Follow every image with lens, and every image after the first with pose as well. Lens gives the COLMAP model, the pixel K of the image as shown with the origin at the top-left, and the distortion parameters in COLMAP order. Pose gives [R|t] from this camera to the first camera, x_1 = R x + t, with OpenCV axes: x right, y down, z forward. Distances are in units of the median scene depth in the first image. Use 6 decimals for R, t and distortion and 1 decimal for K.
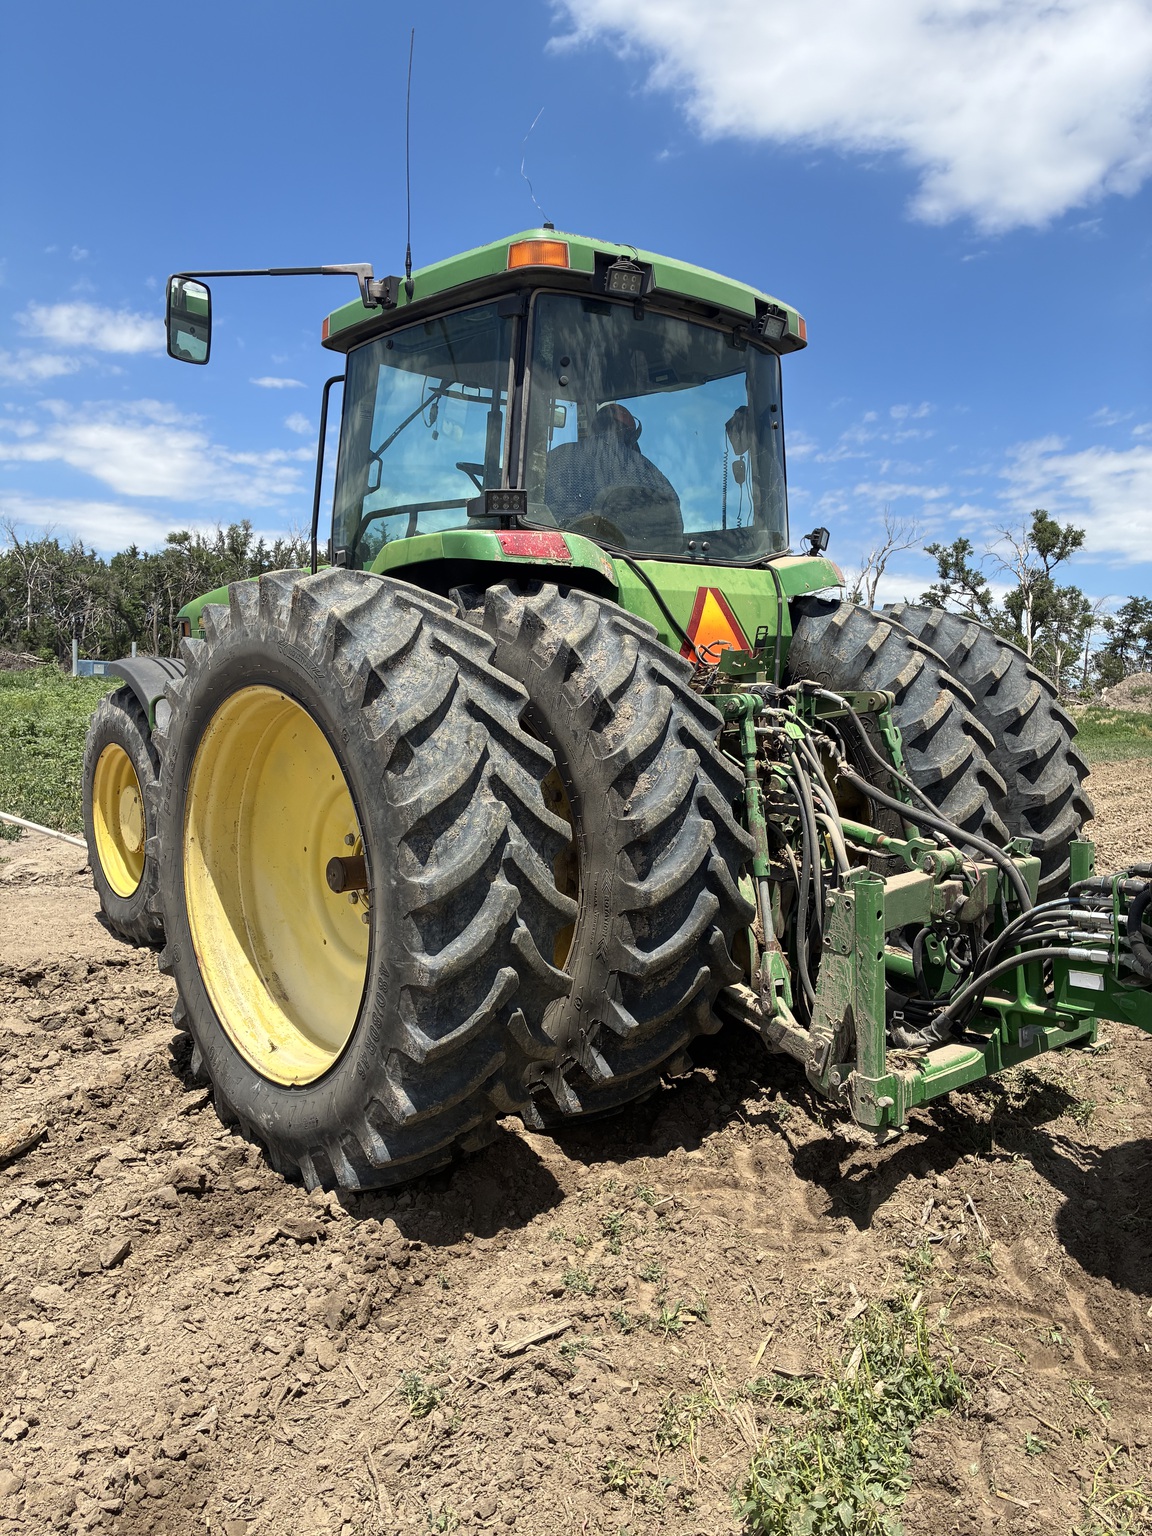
lens RADIAL K [[1131.8, 0, 576.6], [0, 1131.8, 767.0], [0, 0, 1]] dist [0.008349, -0.004736]
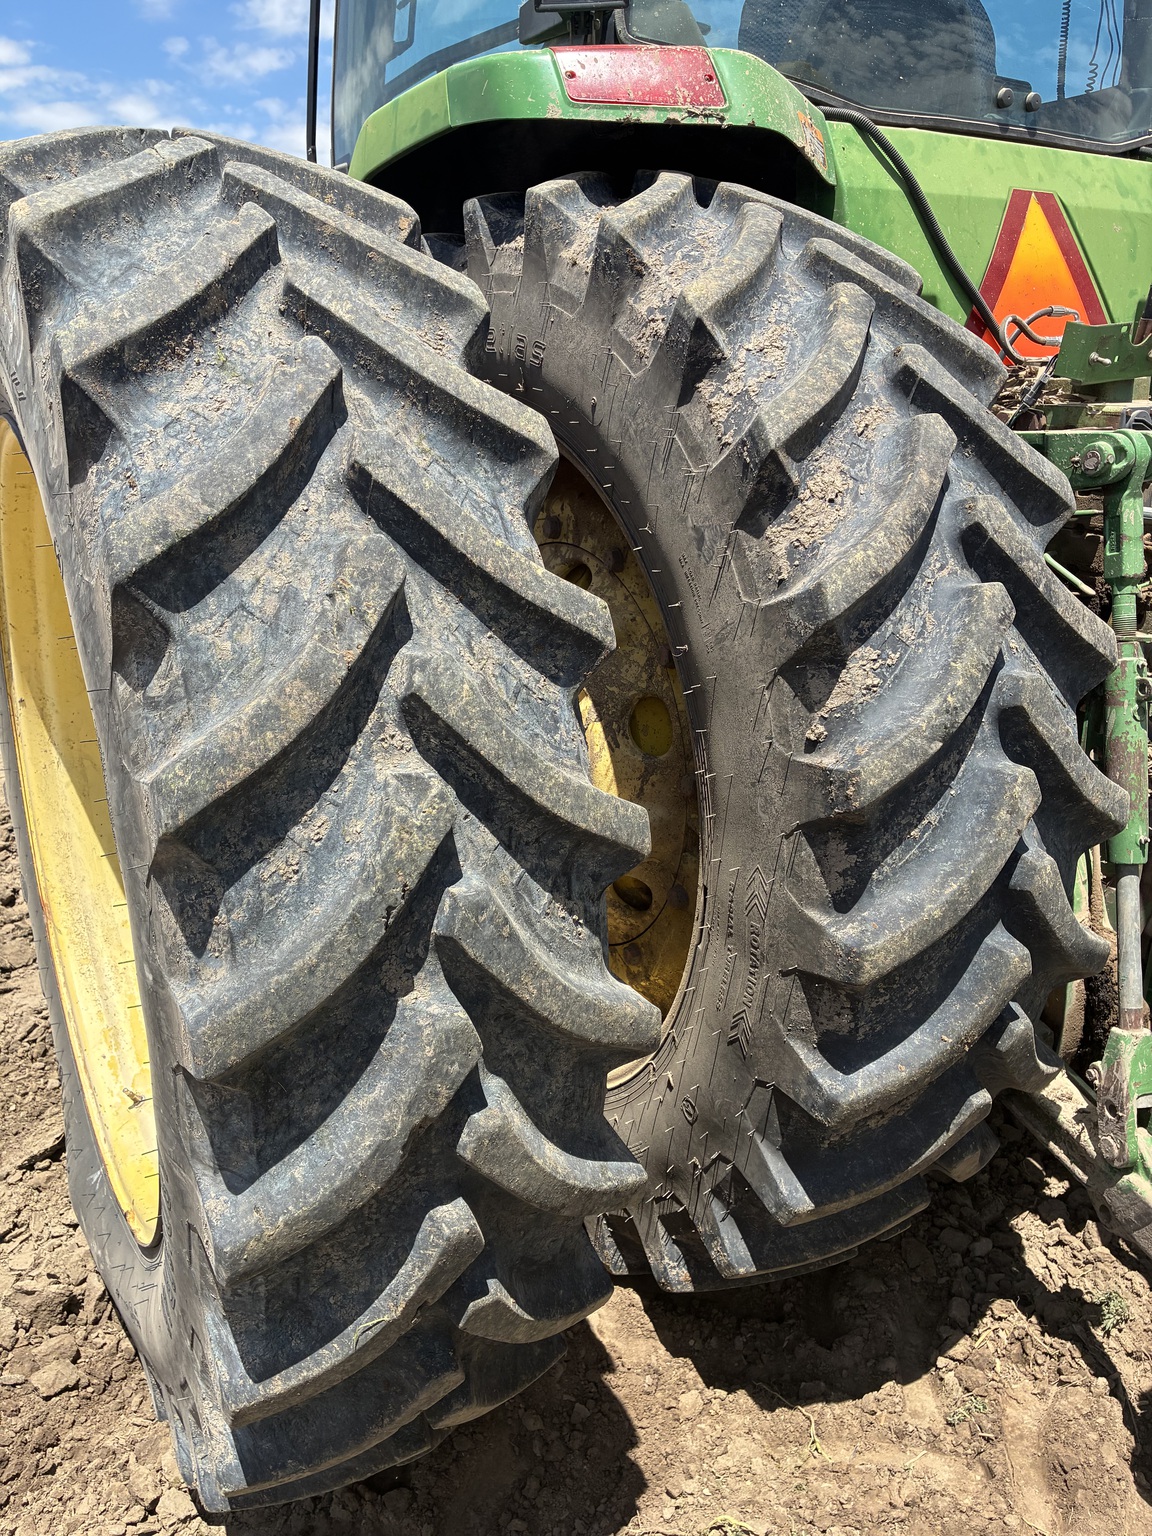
lens RADIAL K [[1131.8, 0, 557.9], [0, 1131.8, 740.4], [0, 0, 1]] dist [0.008349, -0.004736]
pose [[0.979645, 0.050986, -0.194155, 0.033029], [-0.007620, 0.975954, 0.217842, -0.047155], [0.200593, -0.211929, 0.956477, 0.588308]]
